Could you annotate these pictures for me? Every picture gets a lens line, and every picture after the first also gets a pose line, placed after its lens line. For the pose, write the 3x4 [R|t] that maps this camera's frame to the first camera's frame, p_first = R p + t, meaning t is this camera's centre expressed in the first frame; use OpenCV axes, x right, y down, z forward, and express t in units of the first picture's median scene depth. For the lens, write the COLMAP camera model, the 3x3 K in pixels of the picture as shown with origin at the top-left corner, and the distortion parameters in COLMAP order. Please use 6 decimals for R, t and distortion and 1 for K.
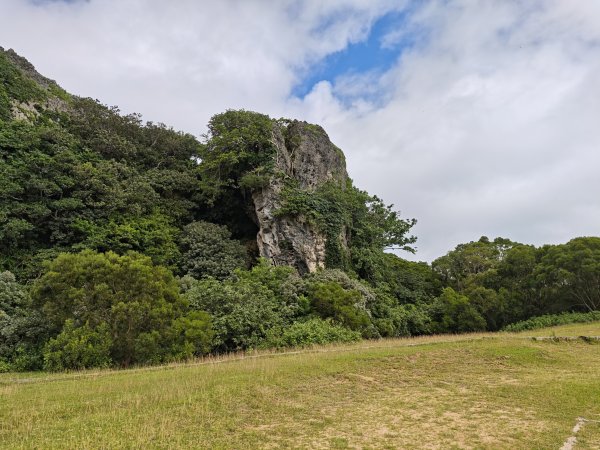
lens RADIAL K [[414.0, 0, 302.4], [0, 414.0, 226.9], [0, 0, 1]] dist [0.061491, -0.075690]
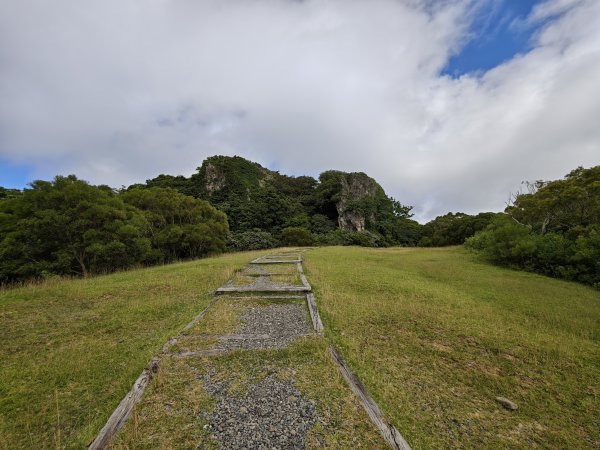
lens RADIAL K [[256.0, 0, 300.0], [0, 256.0, 225.0], [0, 0, 1]] dist [-0.002175, 0.000060]
pose [[0.952176, -0.032383, -0.303829, 0.165070], [0.055560, 0.996141, 0.067947, -0.064346], [0.300456, -0.081579, 0.950301, -0.681995]]
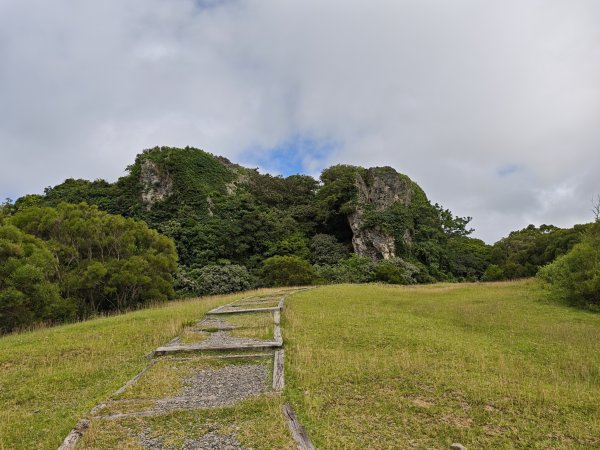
lens RADIAL K [[414.0, 0, 302.4], [0, 414.0, 226.9], [0, 0, 1]] dist [0.061491, -0.075690]
pose [[0.954687, -0.078816, -0.286985, 0.194600], [0.085525, 0.996276, 0.010896, -0.070123], [0.285057, -0.034946, 0.957873, -0.718121]]
